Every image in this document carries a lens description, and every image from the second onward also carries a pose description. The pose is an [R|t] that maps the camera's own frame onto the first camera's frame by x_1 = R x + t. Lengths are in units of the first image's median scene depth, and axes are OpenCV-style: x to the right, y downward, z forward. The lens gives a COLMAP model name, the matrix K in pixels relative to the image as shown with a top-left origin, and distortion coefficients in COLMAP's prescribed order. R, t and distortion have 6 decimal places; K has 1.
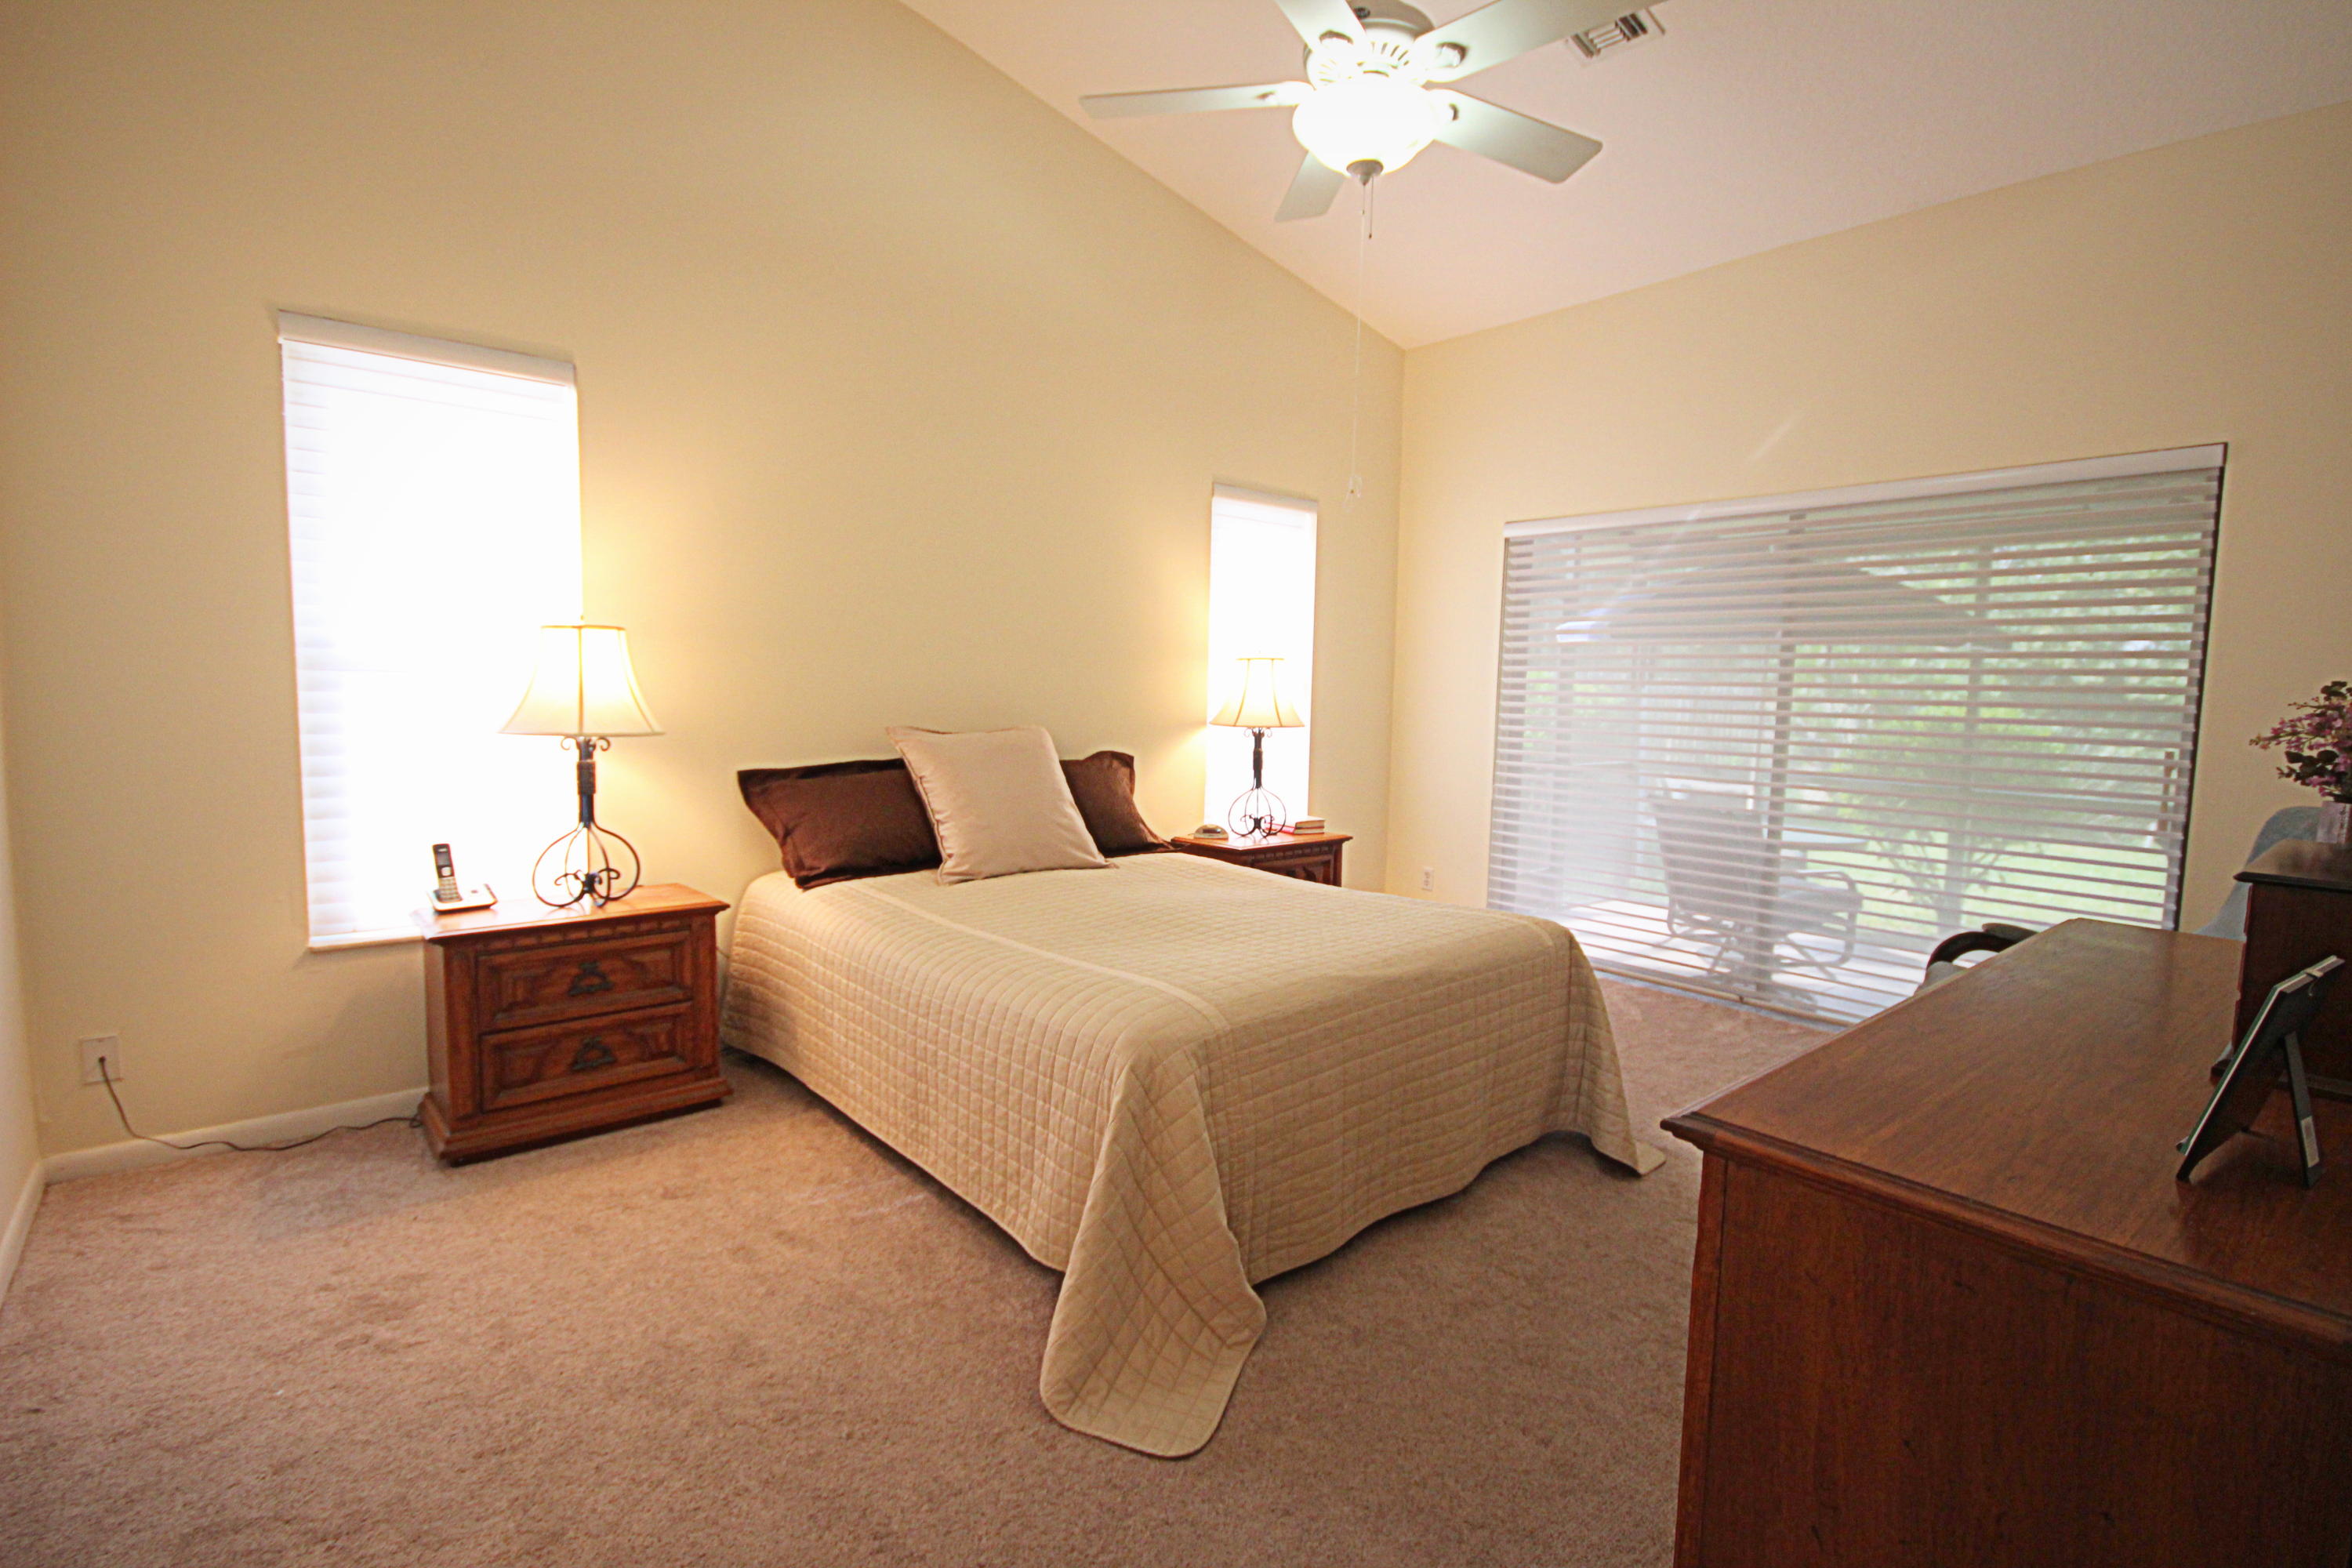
lens RADIAL K [[1093.8, 0, 1195.6], [0, 1093.8, 781.4], [0, 0, 1]] dist [-0.000443, -0.003527]
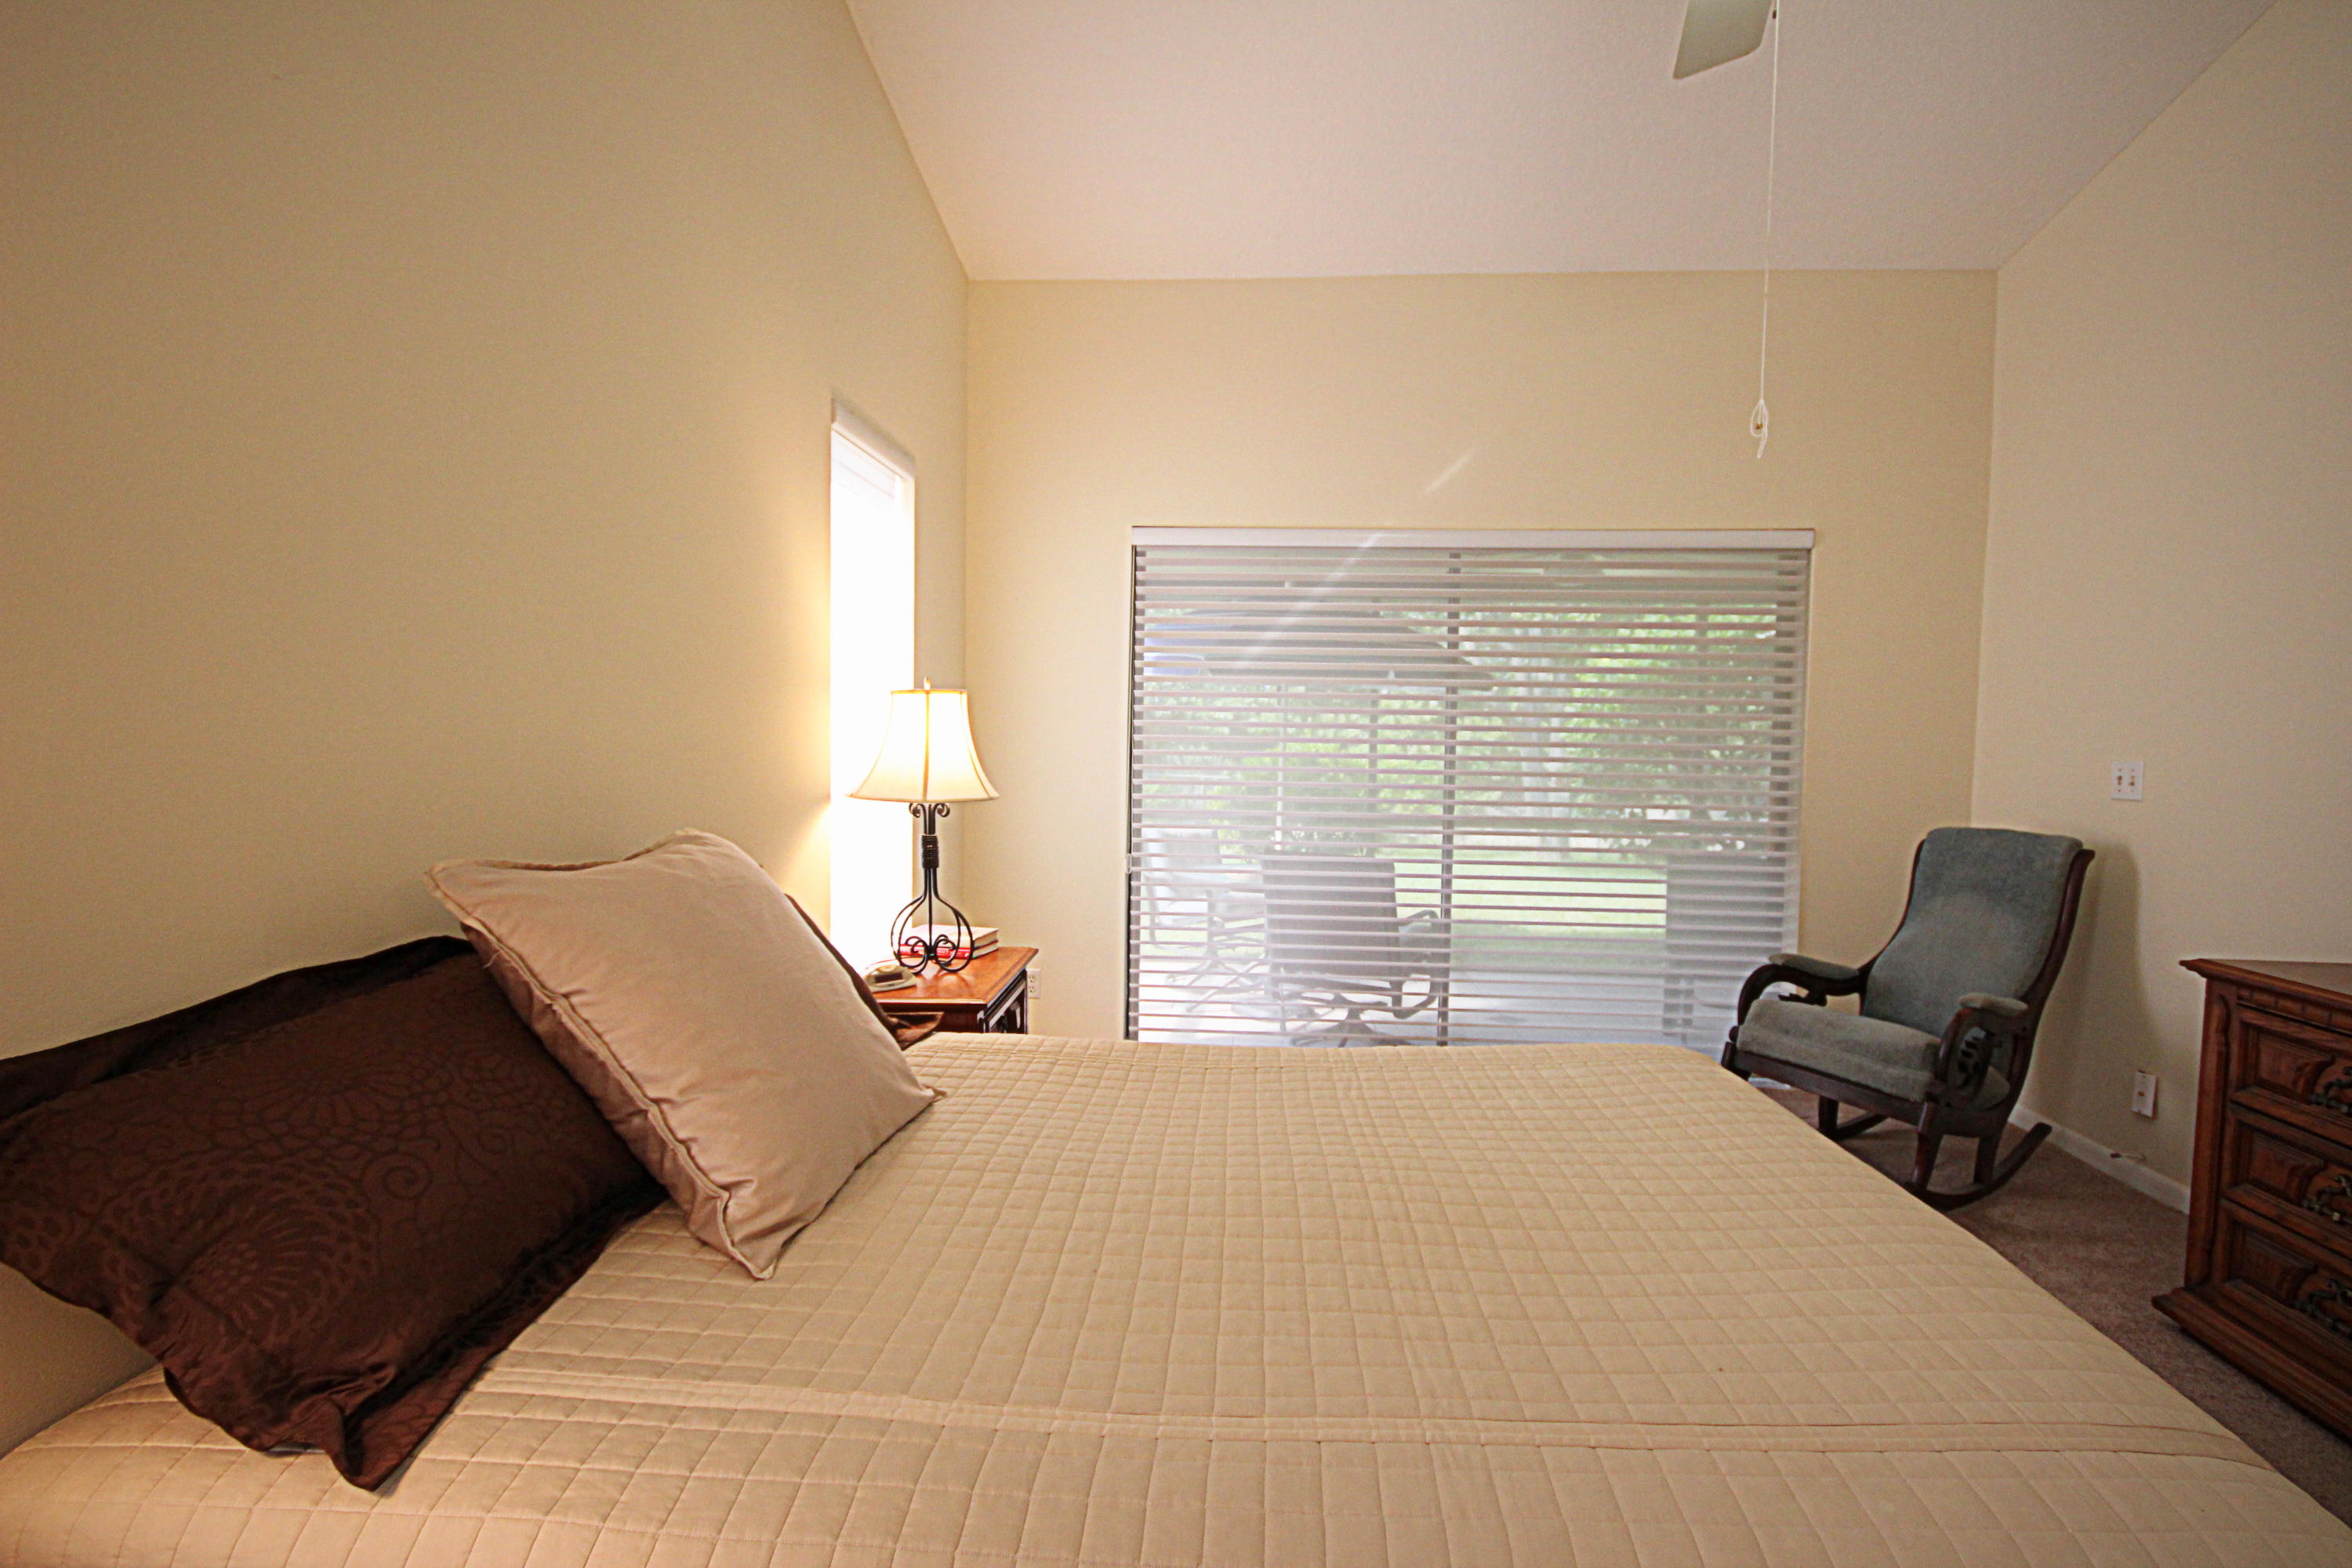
lens RADIAL K [[1093.8, 0, 1195.6], [0, 1093.8, 781.4], [0, 0, 1]] dist [-0.000443, -0.003527]
pose [[0.701858, -0.042344, 0.711058, -0.440831], [0.060637, 0.998160, -0.000411, -0.078418], [-0.709732, 0.043404, 0.703134, 0.688691]]
